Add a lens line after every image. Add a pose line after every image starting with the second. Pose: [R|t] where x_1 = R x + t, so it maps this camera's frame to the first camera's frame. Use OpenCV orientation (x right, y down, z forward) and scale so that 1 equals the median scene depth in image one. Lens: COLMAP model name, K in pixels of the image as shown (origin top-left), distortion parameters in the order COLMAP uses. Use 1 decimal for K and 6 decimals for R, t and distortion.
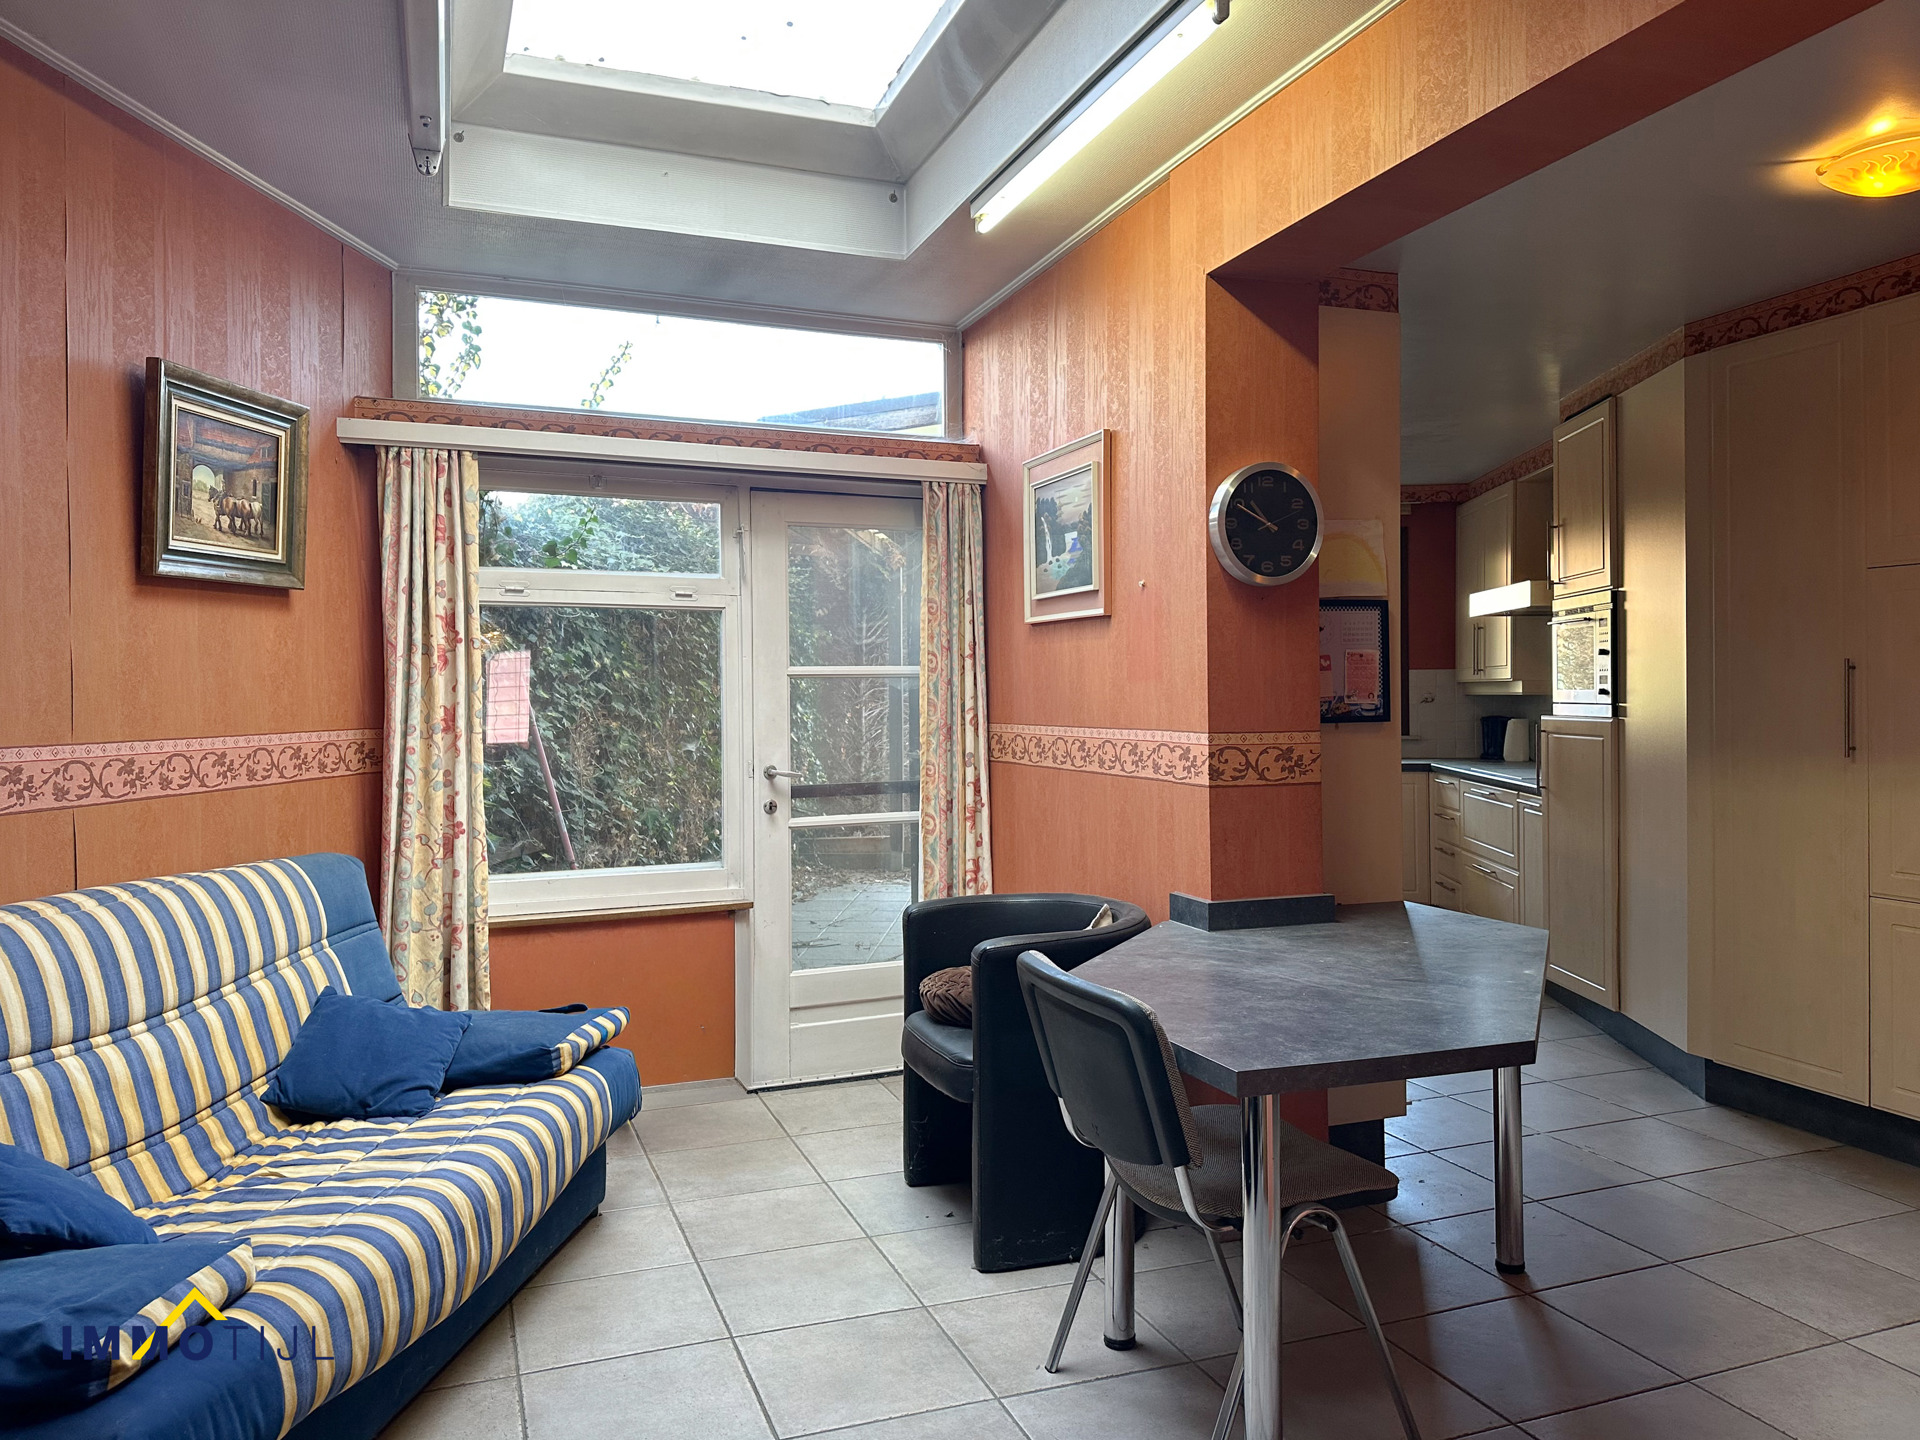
lens RADIAL K [[1398.4, 0, 963.9], [0, 1398.4, 715.4], [0, 0, 1]] dist [0.008188, 0.002767]
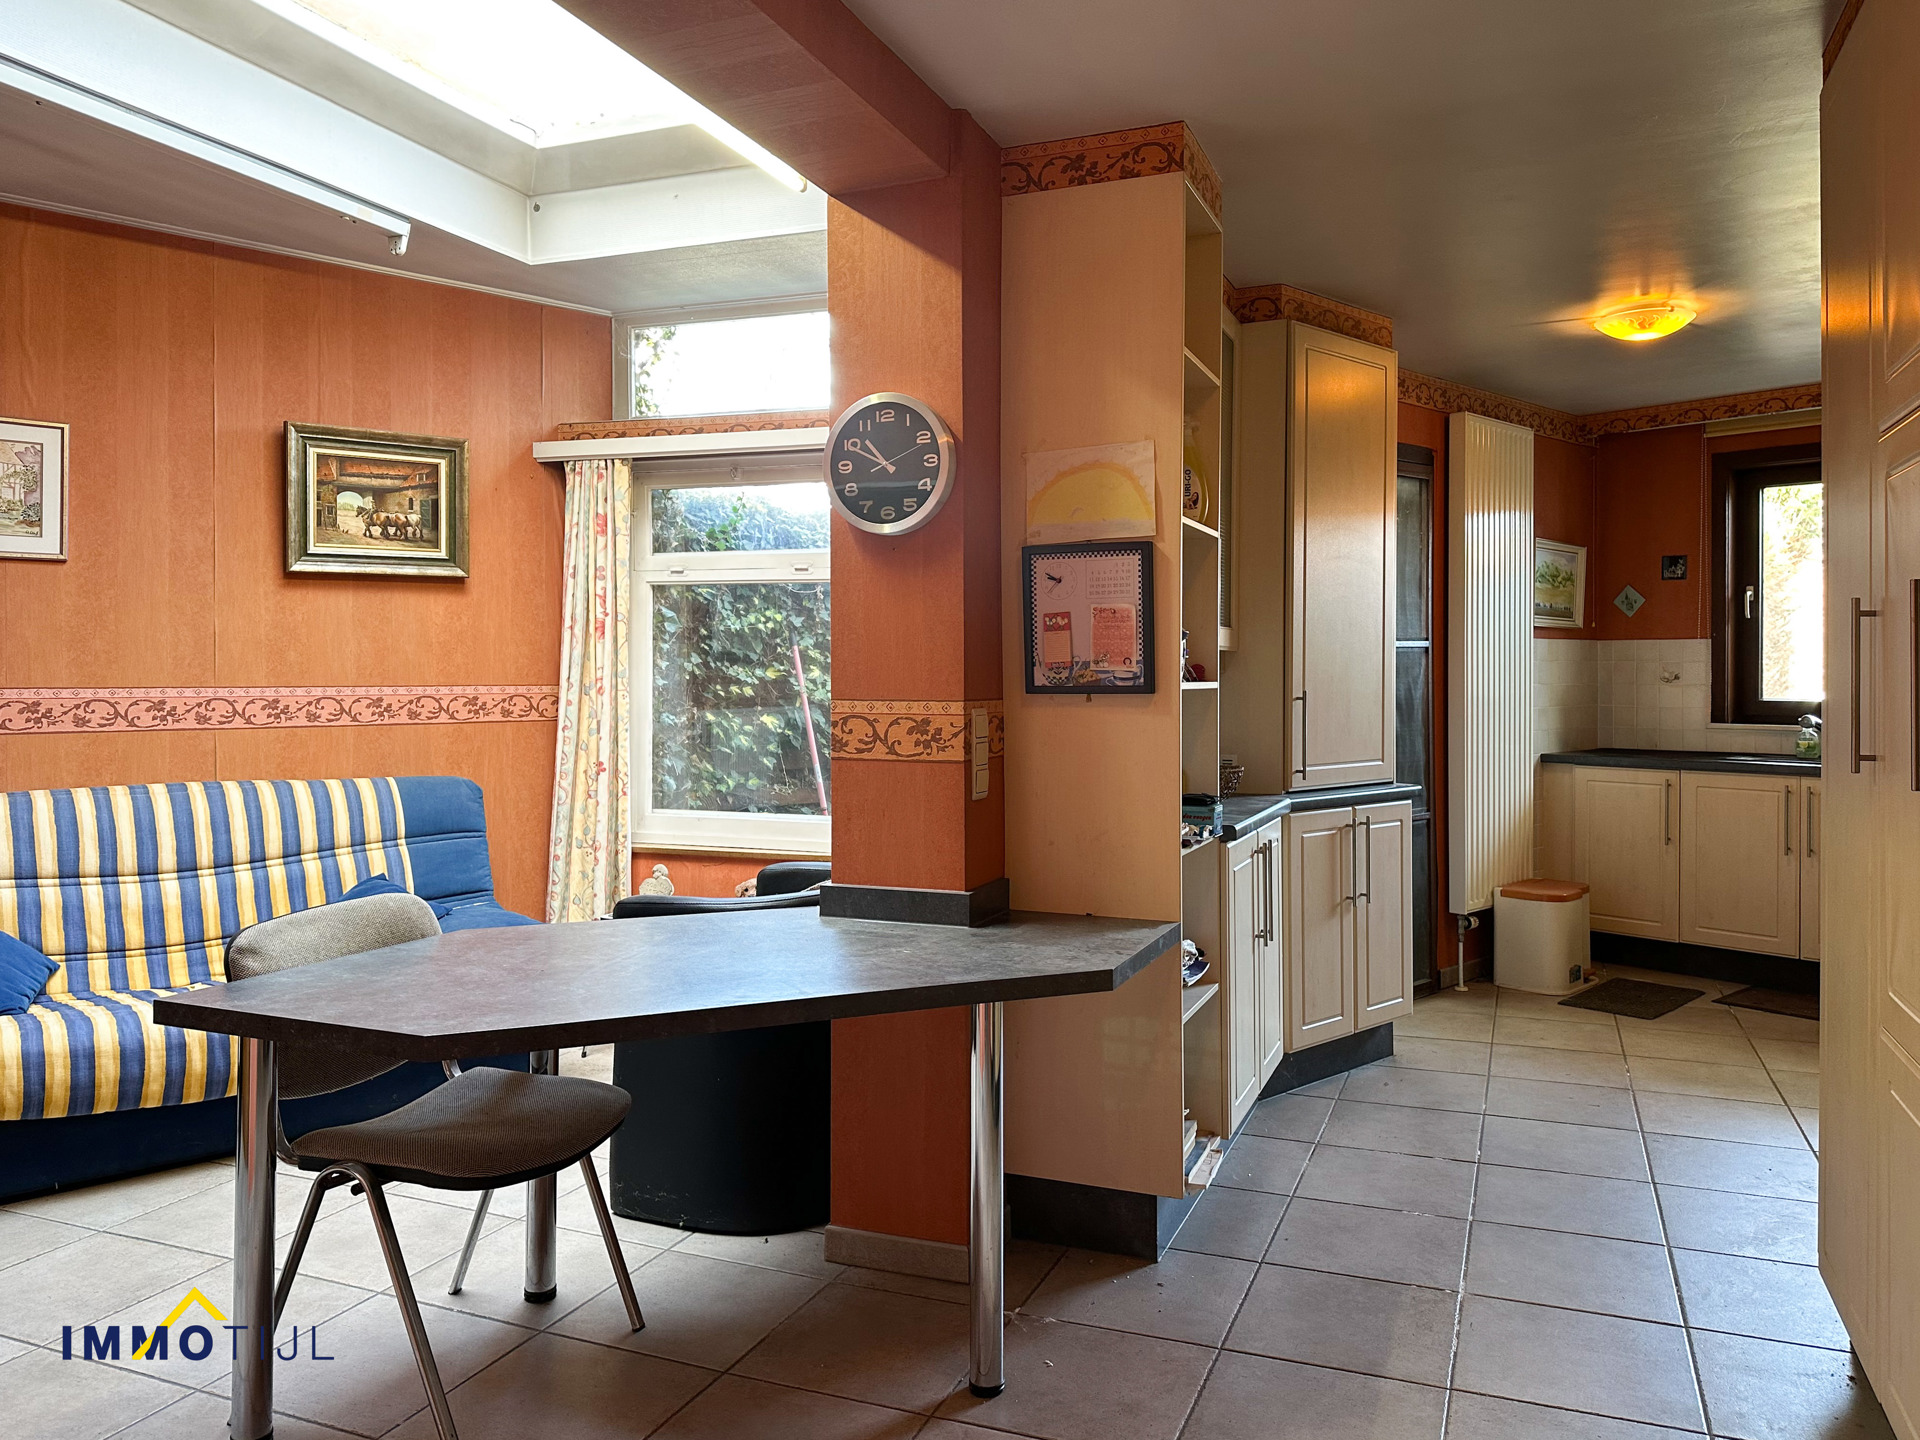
lens RADIAL K [[1398.4, 0, 964.3], [0, 1398.4, 703.5], [0, 0, 1]] dist [0.008188, 0.002767]
pose [[0.735849, 0.023852, -0.676726, 0.803864], [-0.021456, 0.999699, 0.011905, 0.002521], [0.676806, 0.005759, 0.736139, 0.365804]]
